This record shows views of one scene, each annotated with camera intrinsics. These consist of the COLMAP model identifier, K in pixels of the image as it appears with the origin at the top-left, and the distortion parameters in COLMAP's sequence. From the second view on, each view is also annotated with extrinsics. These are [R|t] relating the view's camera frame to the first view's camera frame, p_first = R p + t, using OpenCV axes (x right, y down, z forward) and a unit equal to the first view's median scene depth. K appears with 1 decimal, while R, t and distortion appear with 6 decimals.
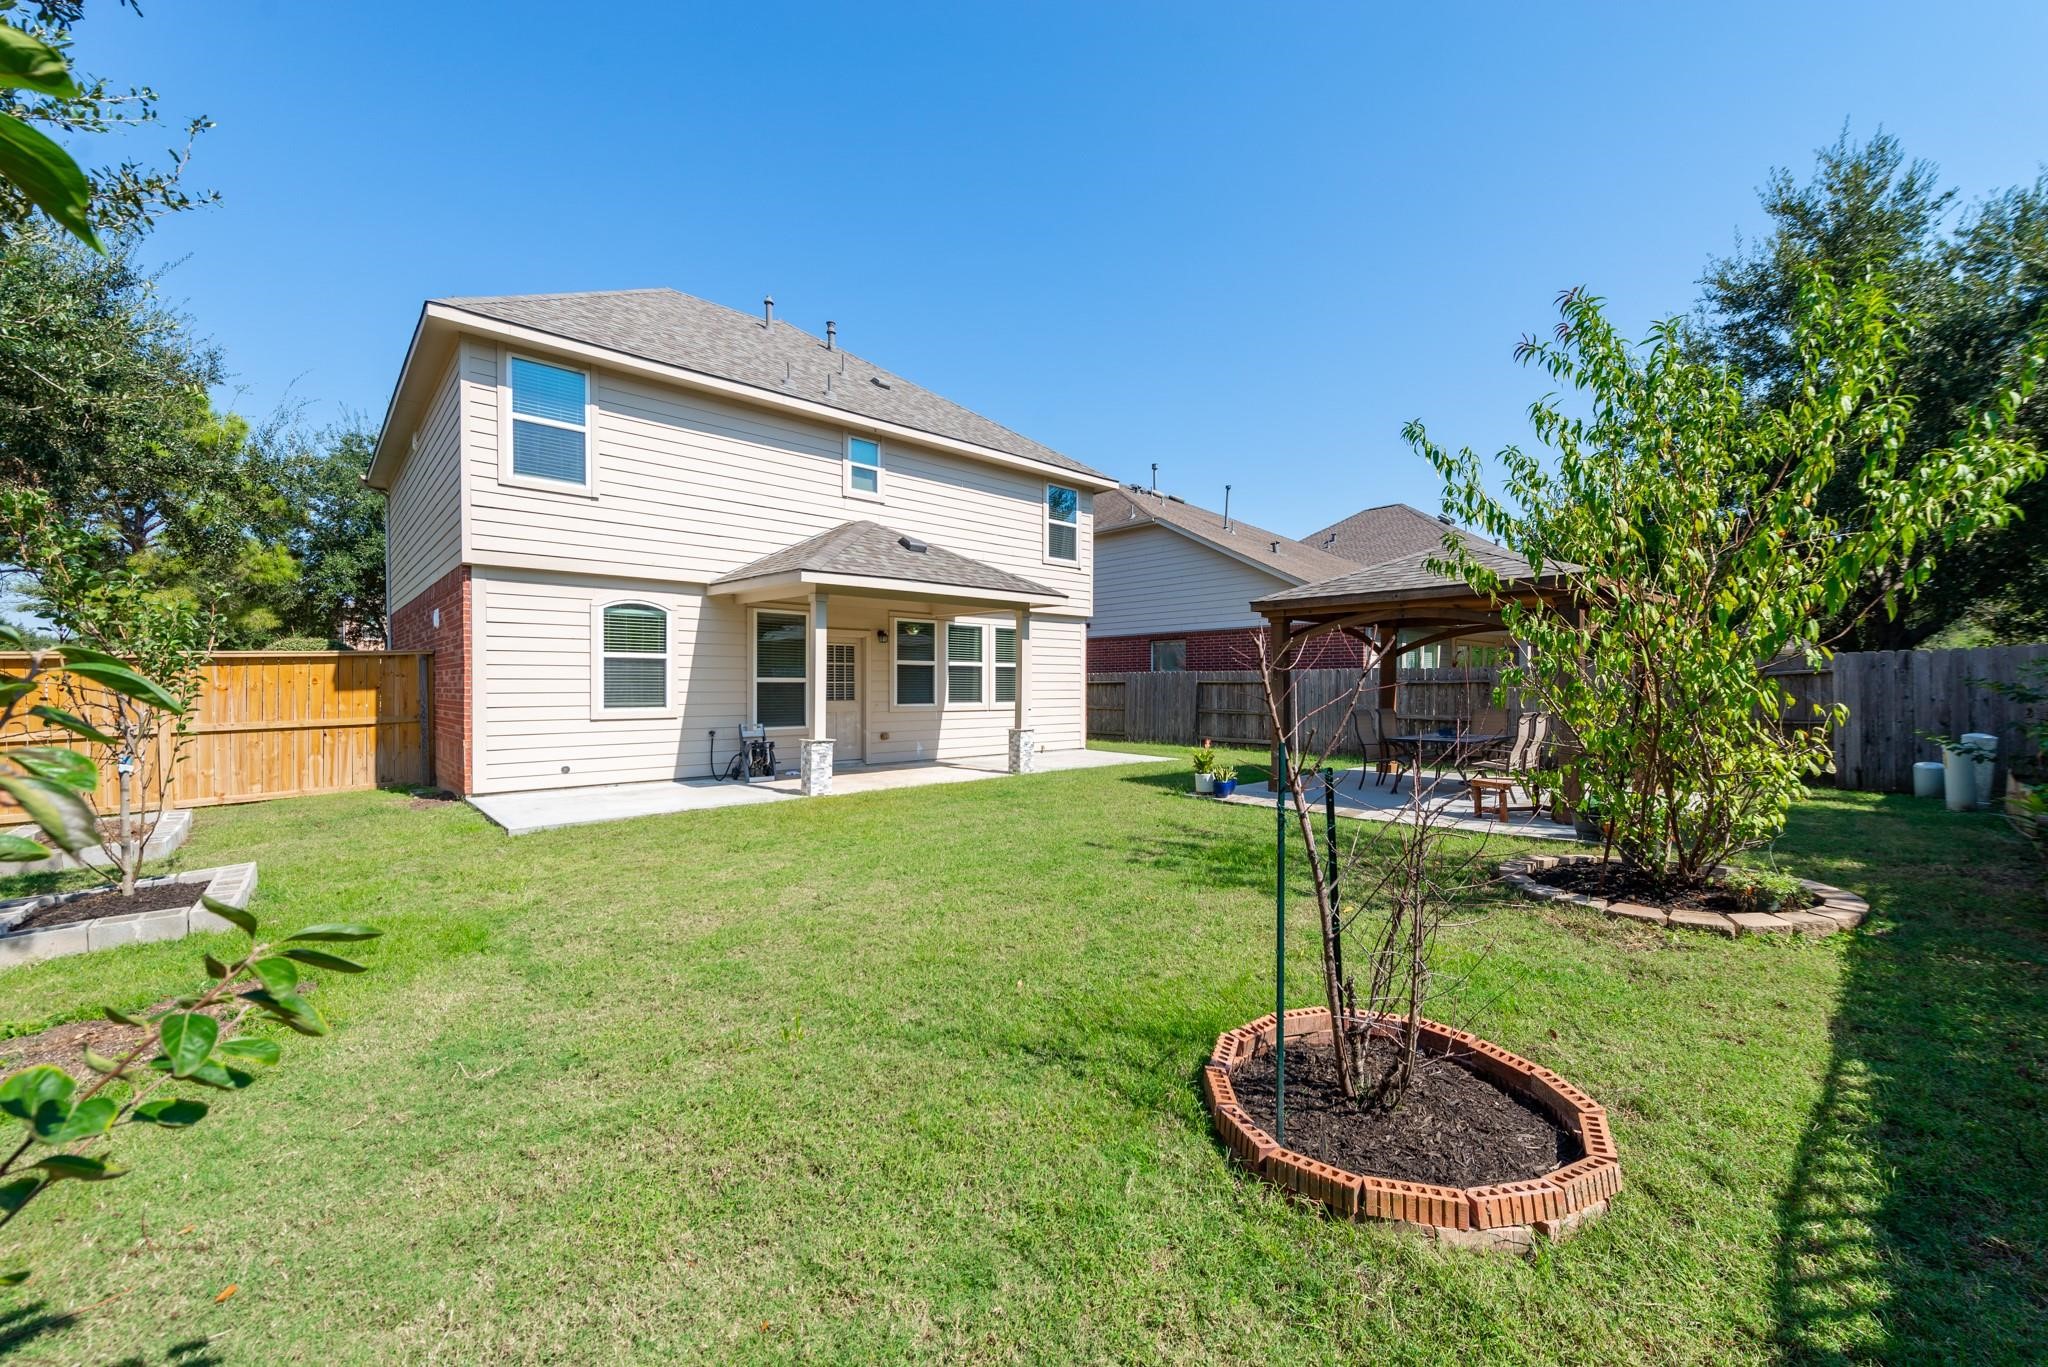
lens RADIAL K [[797.0, 0, 1026.6], [0, 797.0, 689.2], [0, 0, 1]] dist [0.021106, -0.006877]
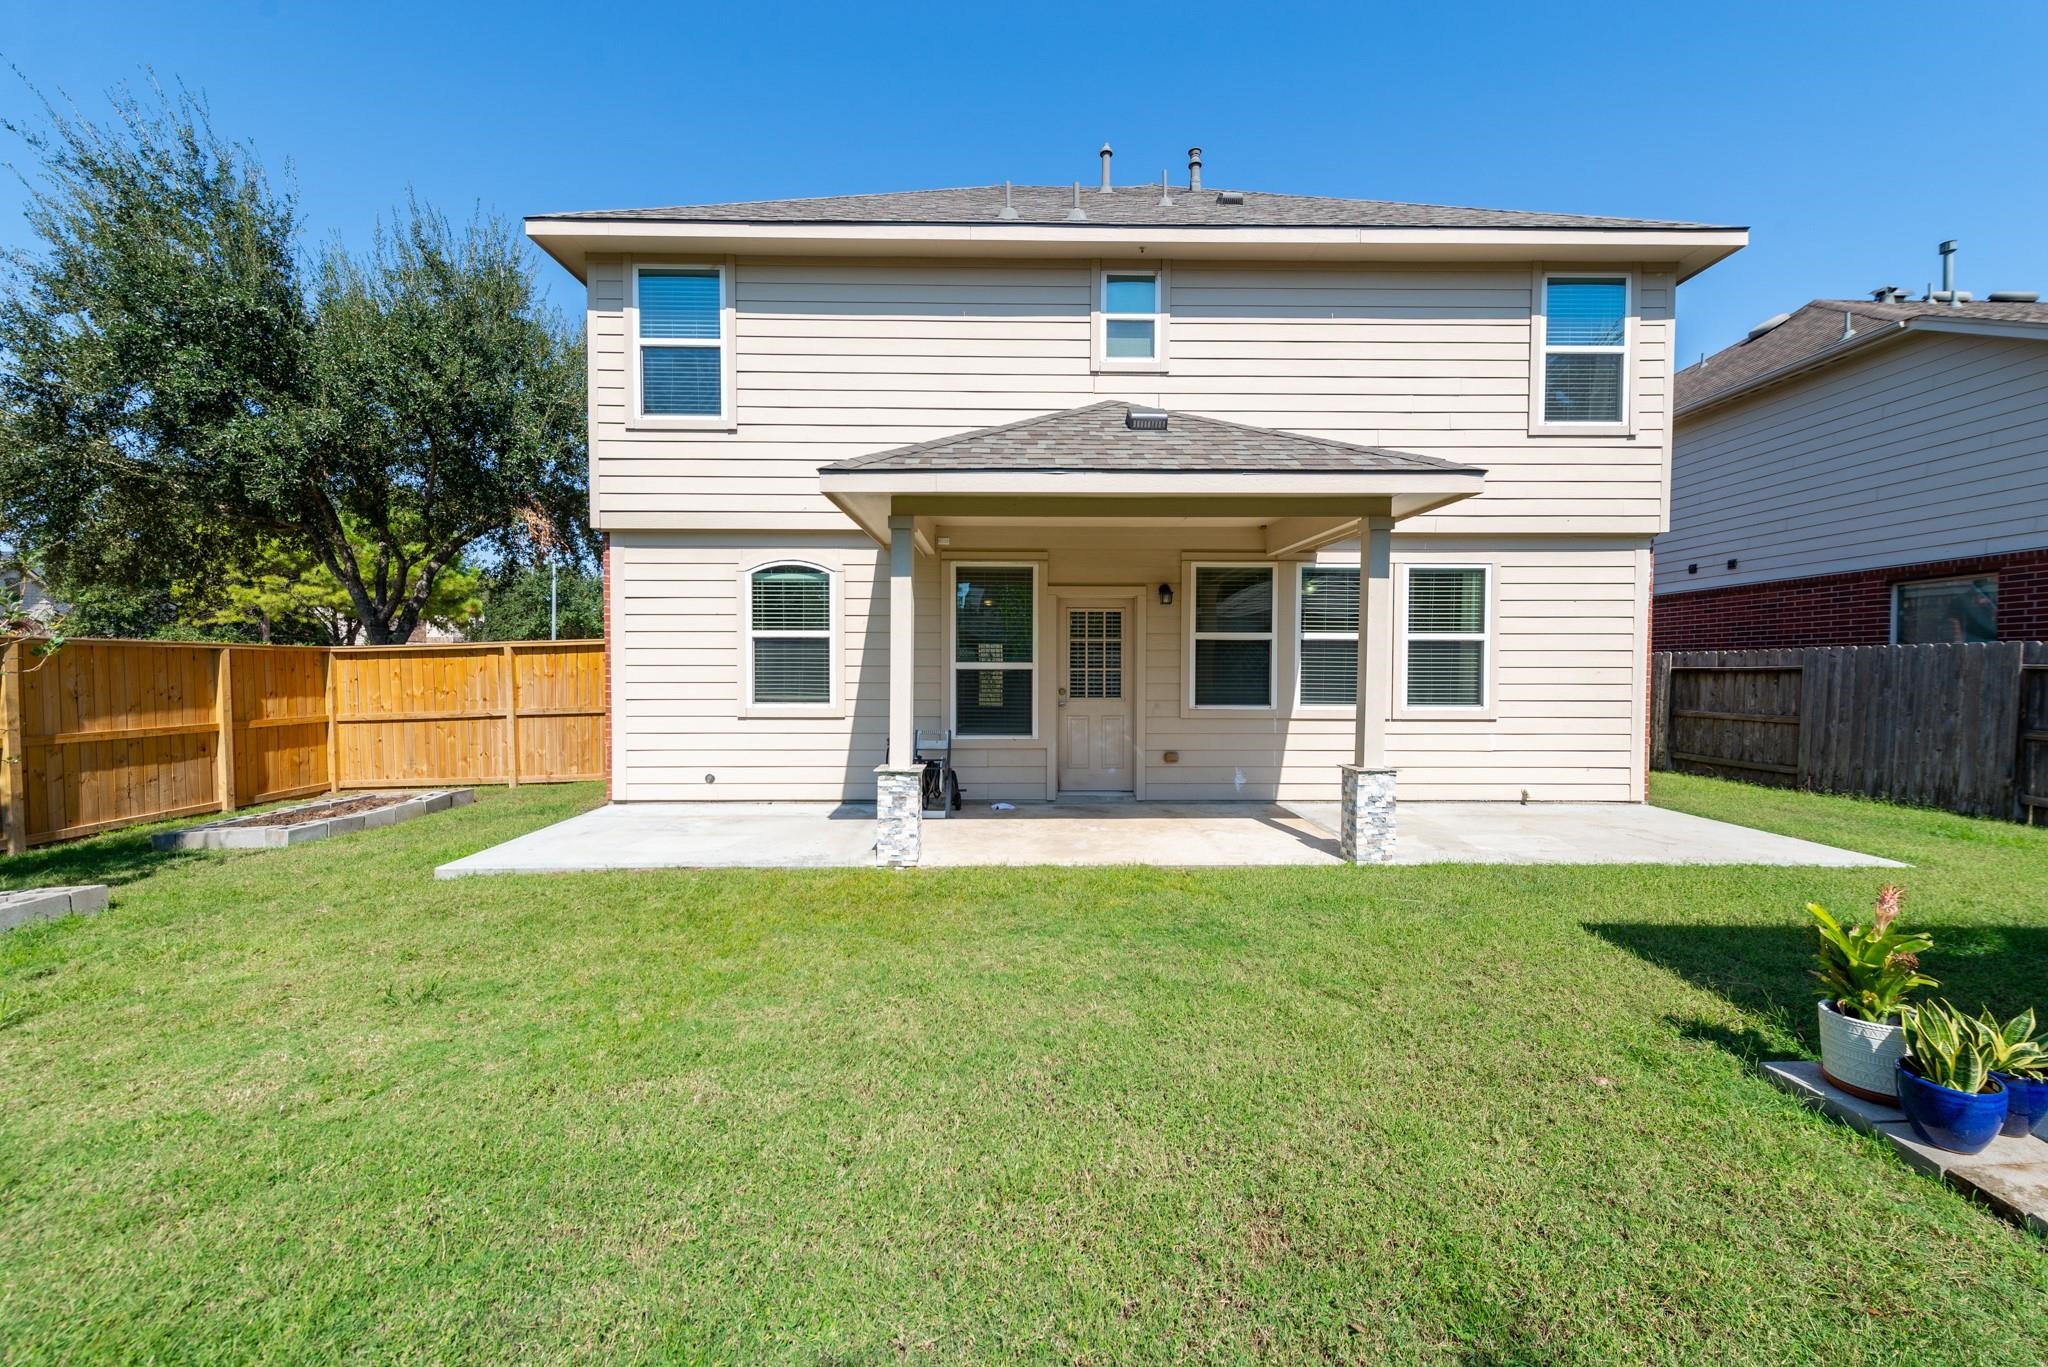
lens RADIAL K [[797.0, 0, 1026.6], [0, 797.0, 689.2], [0, 0, 1]] dist [0.021106, -0.006877]
pose [[0.749423, 0.016712, -0.661880, 0.147467], [-0.004867, 0.999793, 0.019733, -0.004840], [0.662073, -0.011567, 0.749350, 0.477976]]
